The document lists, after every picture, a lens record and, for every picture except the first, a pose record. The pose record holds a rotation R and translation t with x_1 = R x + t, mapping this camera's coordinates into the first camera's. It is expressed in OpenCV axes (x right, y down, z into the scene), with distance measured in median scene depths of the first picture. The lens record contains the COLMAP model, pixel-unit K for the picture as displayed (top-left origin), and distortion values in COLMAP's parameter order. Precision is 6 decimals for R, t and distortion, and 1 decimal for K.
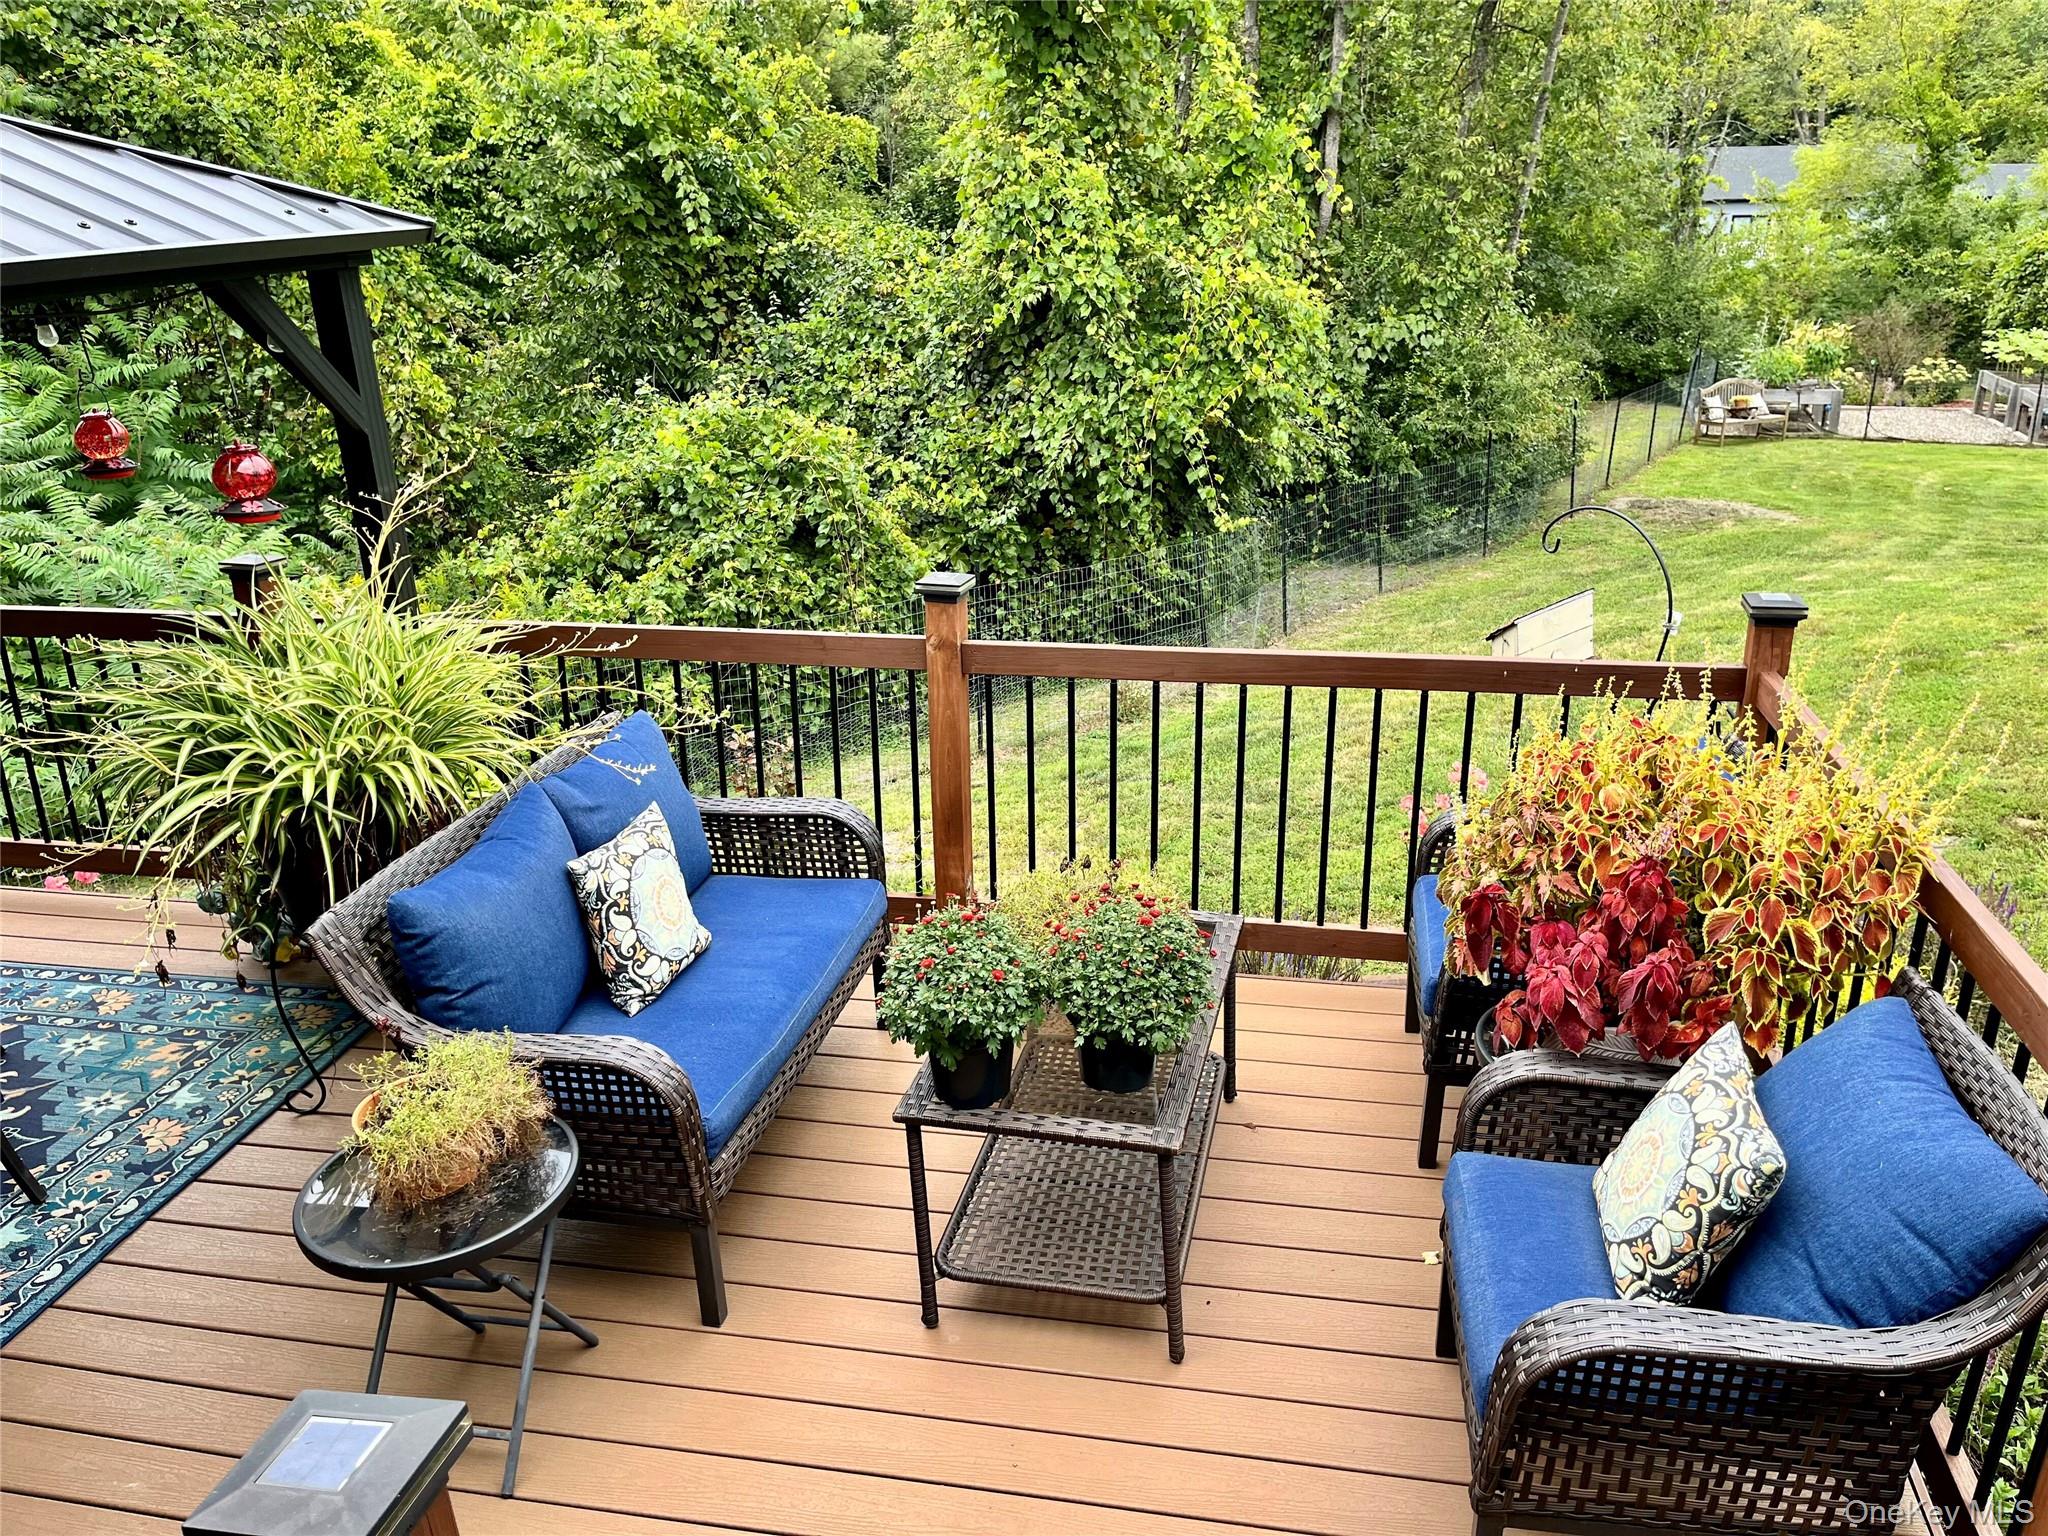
lens RADIAL K [[1568.4, 0, 1049.1], [0, 1568.4, 773.4], [0, 0, 1]] dist [0.082705, -0.108773]
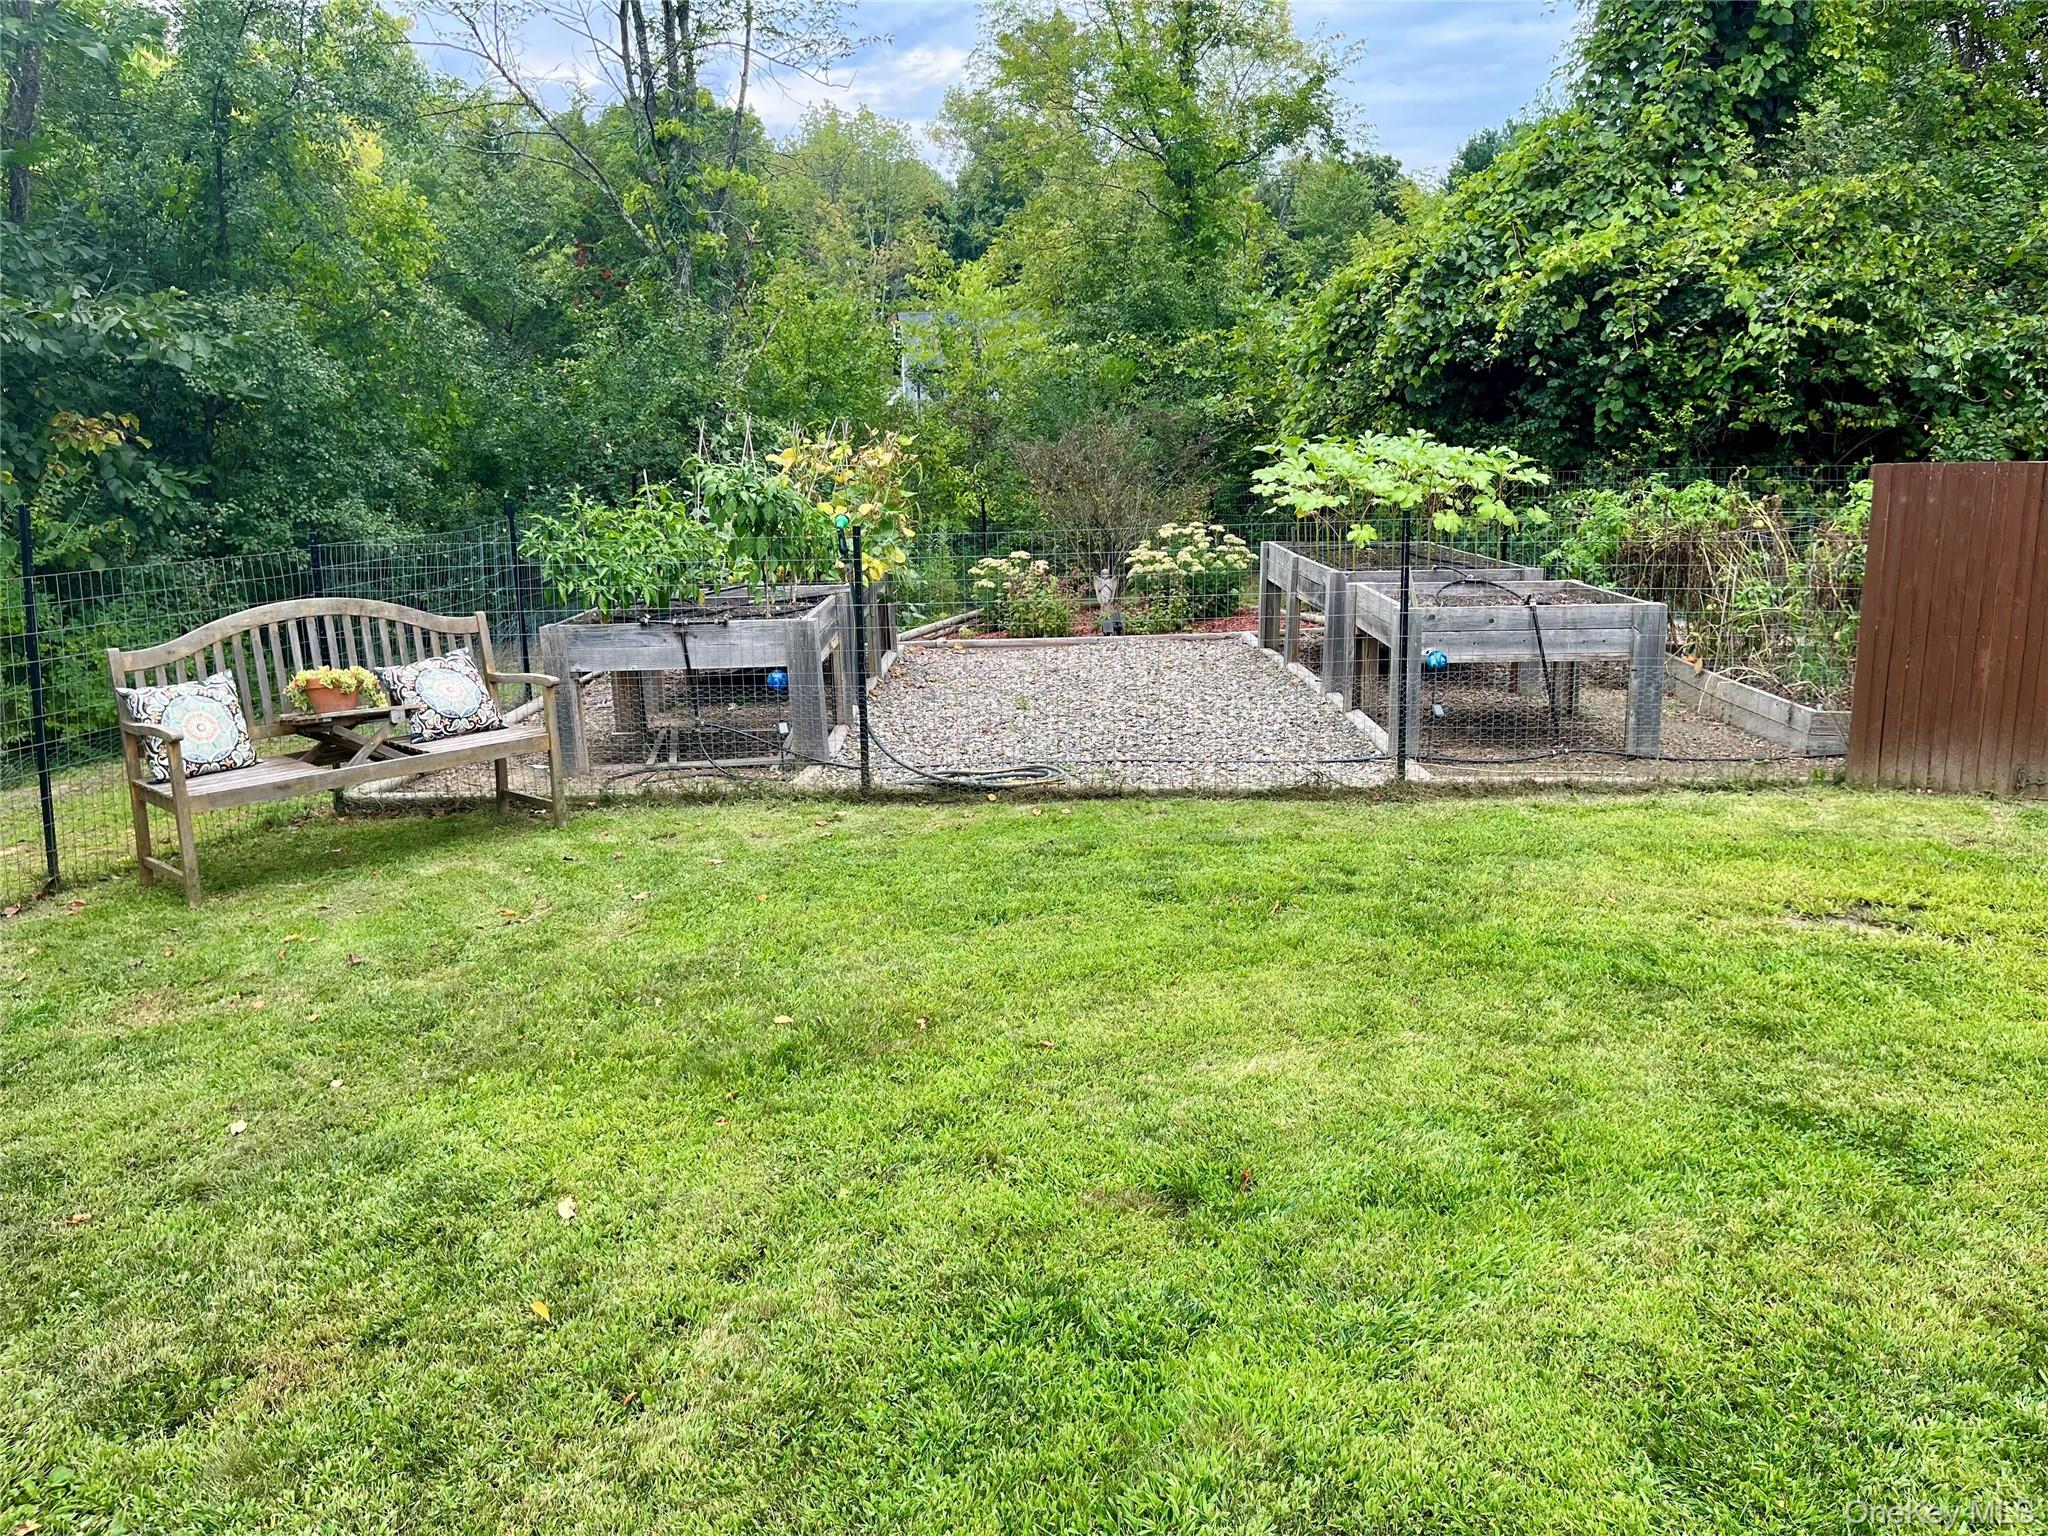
lens RADIAL K [[1543.6, 0, 1013.1], [0, 1543.6, 838.4], [0, 0, 1]] dist [-0.001723, -0.003926]
pose [[0.952376, -0.095053, 0.289734, 0.673578], [0.119264, 0.990596, -0.067047, -0.266639], [-0.280636, 0.098409, 0.954756, 1.086143]]
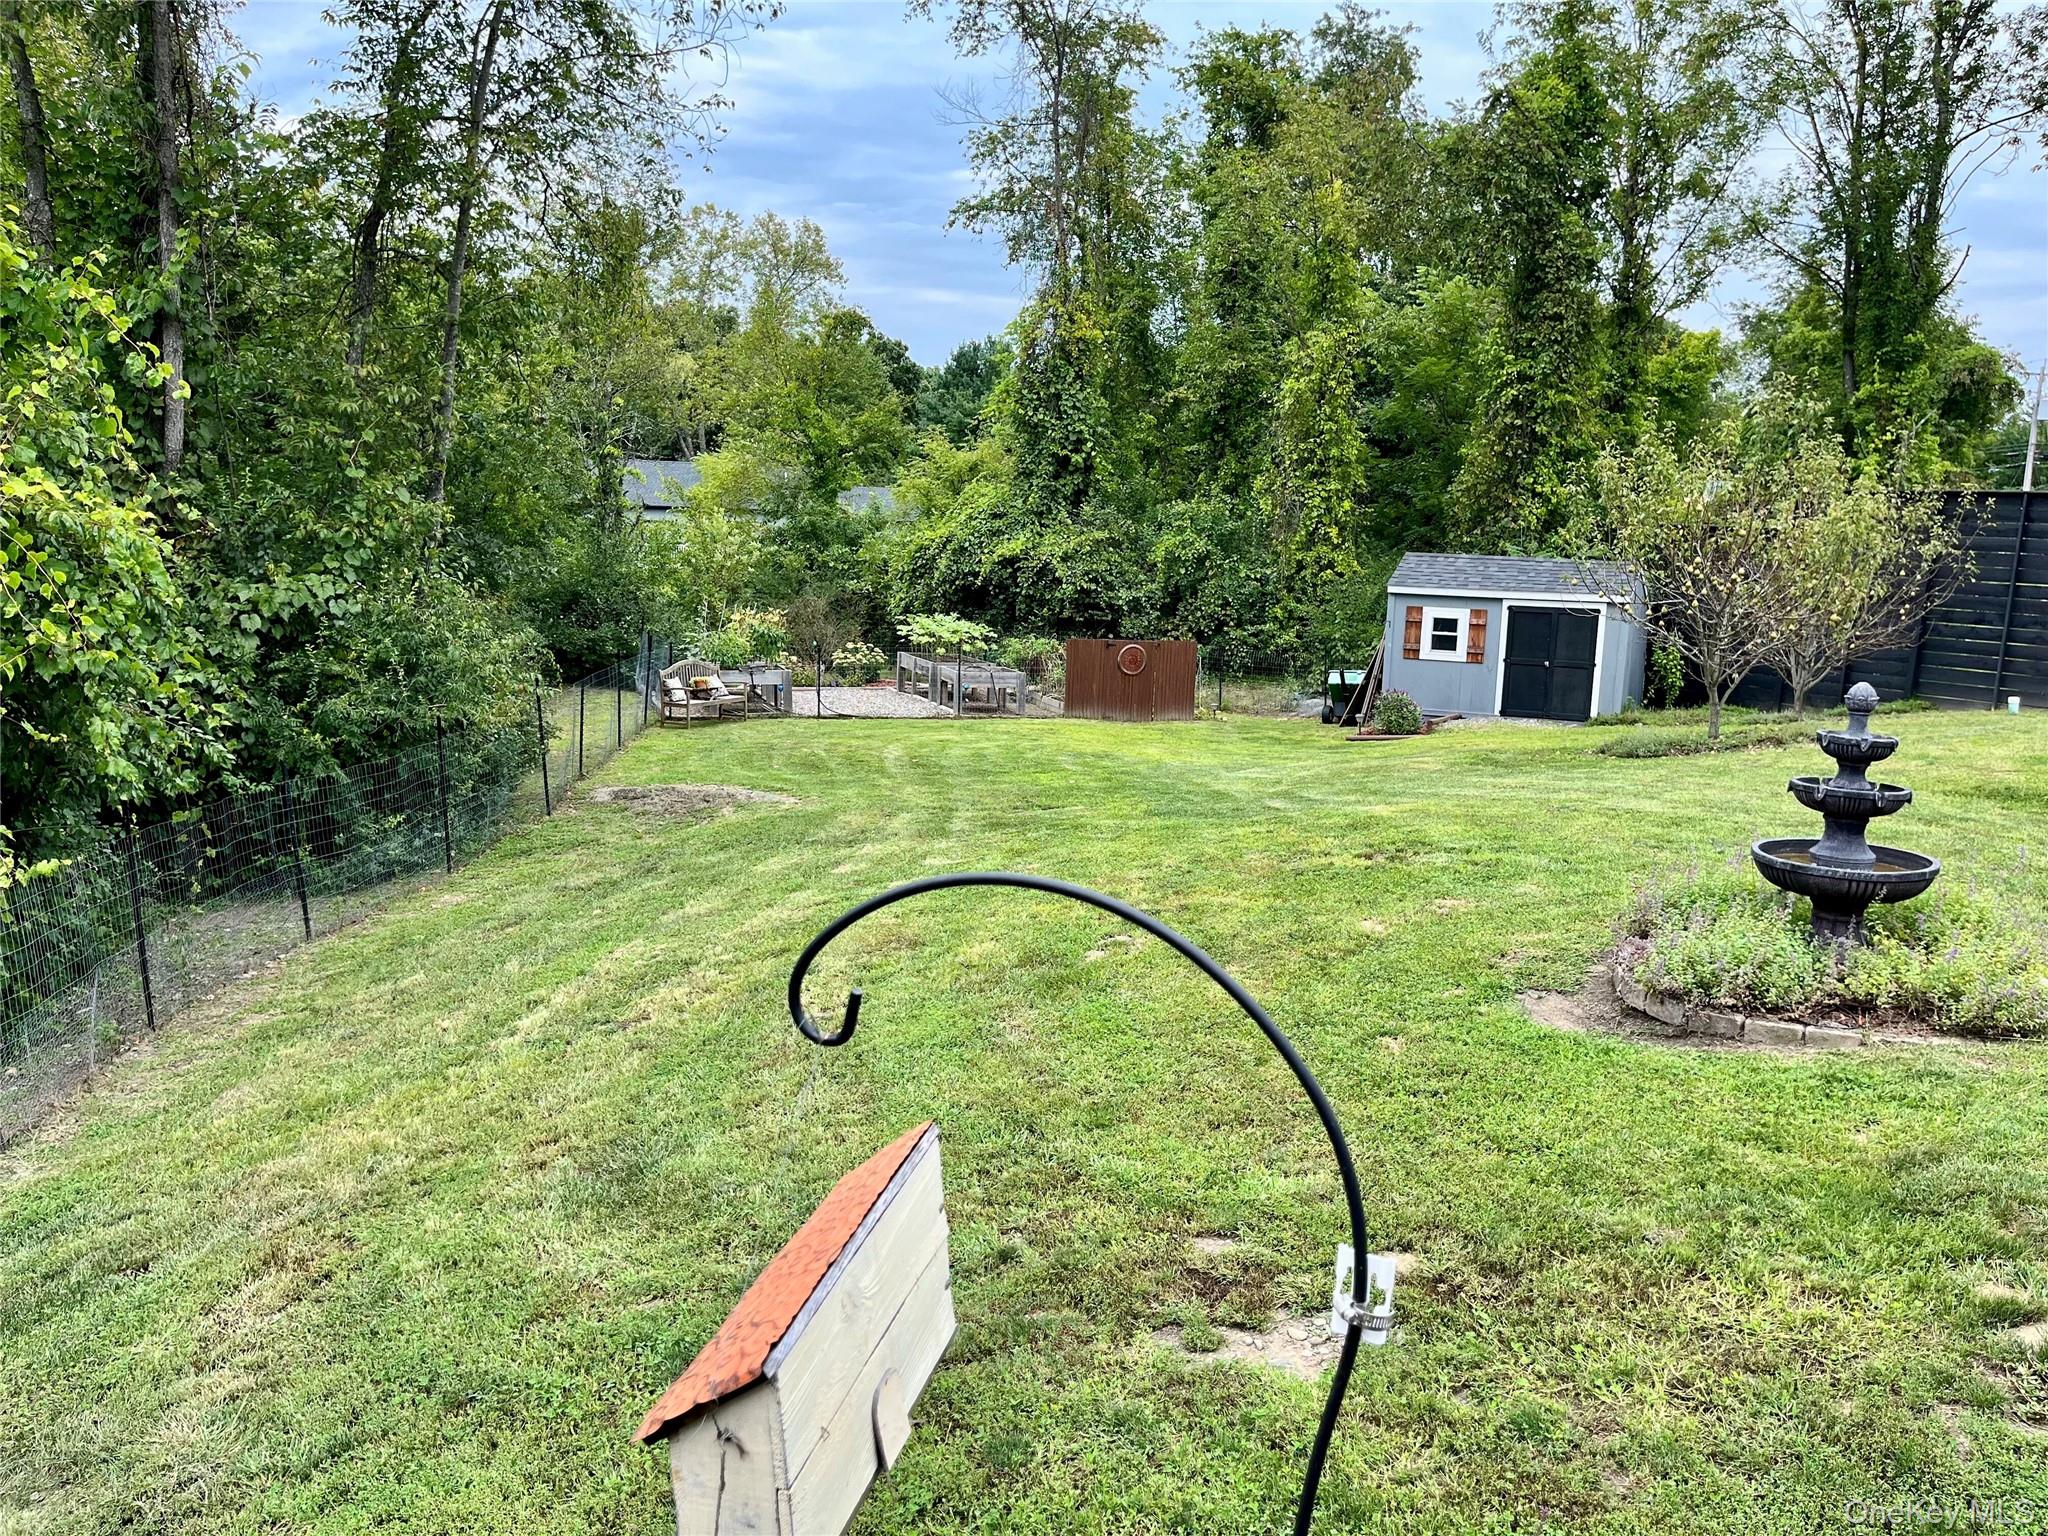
lens RADIAL K [[1568.4, 0, 1049.1], [0, 1568.4, 773.4], [0, 0, 1]] dist [0.082705, -0.108773]
pose [[0.800797, -0.058286, 0.596093, 0.047769], [0.164682, 0.978320, -0.125575, -0.037095], [-0.575851, 0.198726, 0.793034, 0.192121]]
